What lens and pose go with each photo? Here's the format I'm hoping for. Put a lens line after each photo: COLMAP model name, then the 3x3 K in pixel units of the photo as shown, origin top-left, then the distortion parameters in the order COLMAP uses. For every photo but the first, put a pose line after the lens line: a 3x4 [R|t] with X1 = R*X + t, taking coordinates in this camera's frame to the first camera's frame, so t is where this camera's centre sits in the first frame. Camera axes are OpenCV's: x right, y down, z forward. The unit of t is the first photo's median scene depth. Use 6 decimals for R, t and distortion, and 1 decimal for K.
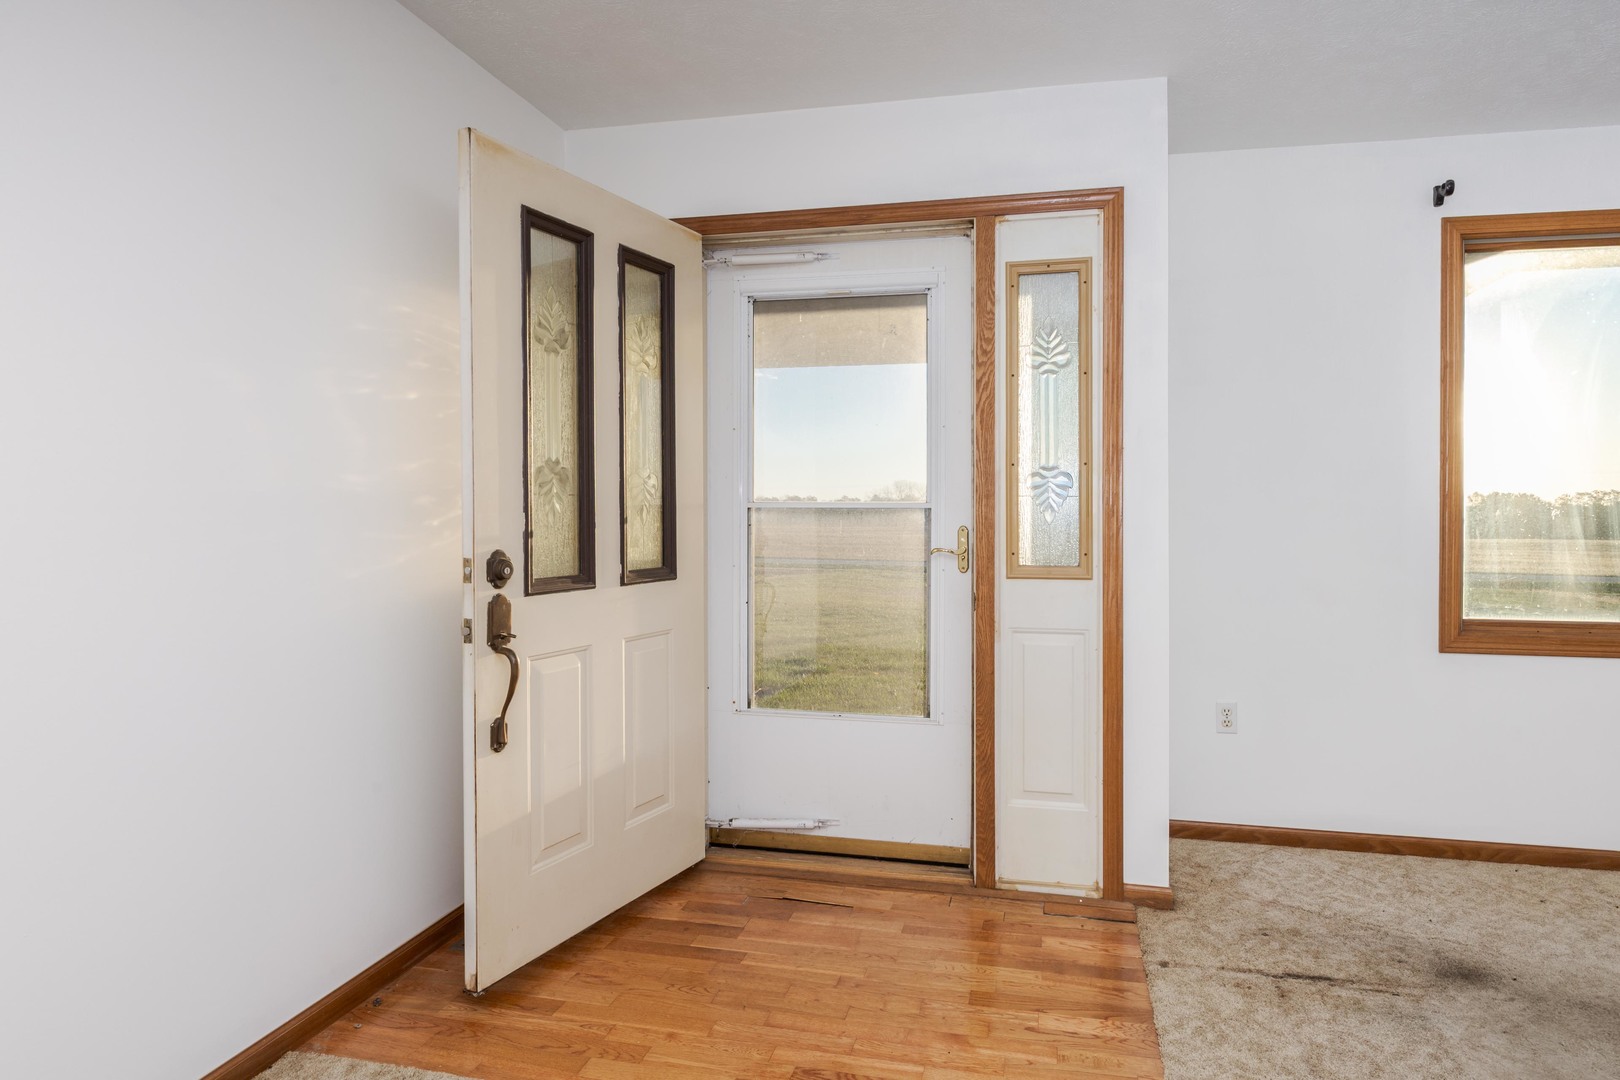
lens RADIAL K [[894.4, 0, 833.6], [0, 894.4, 518.6], [0, 0, 1]] dist [-0.021307, 0.001234]
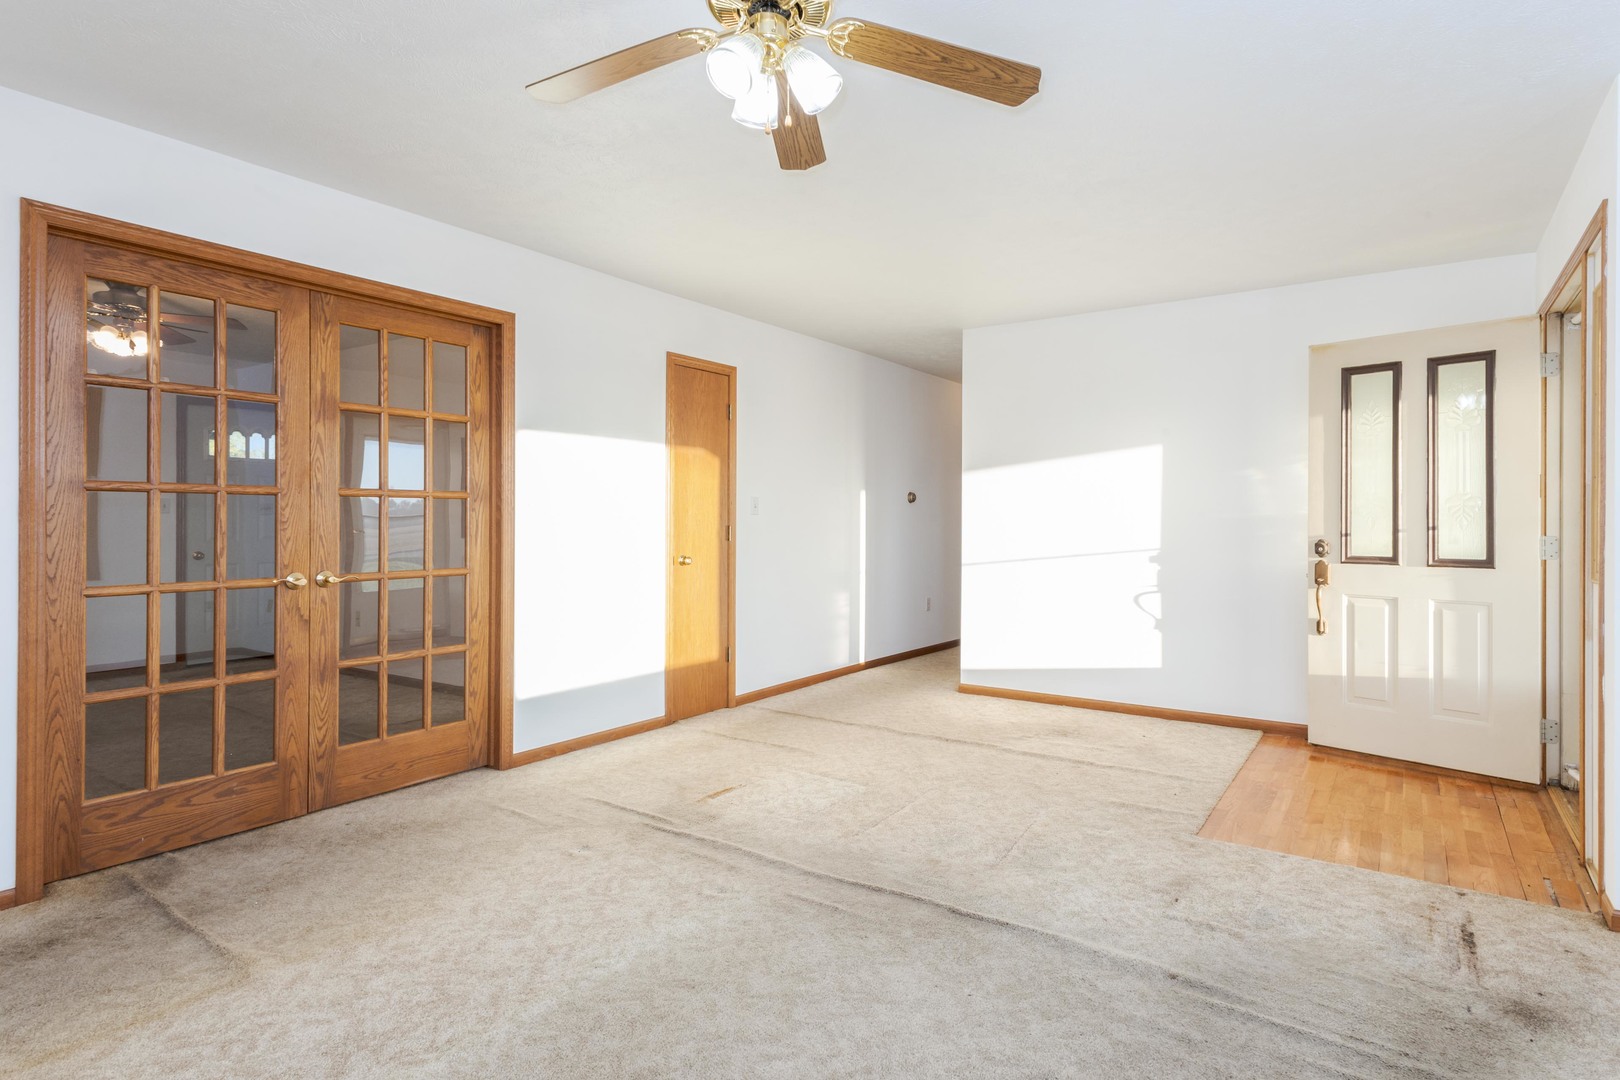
lens RADIAL K [[853.9, 0, 855.3], [0, 853.9, 519.7], [0, 0, 1]] dist [0.010216, -0.000332]
pose [[-0.346258, -0.001154, -0.938139, 1.598828], [-0.012593, 0.999915, 0.003417, -0.002682], [0.938055, 0.012997, -0.346243, 0.564866]]
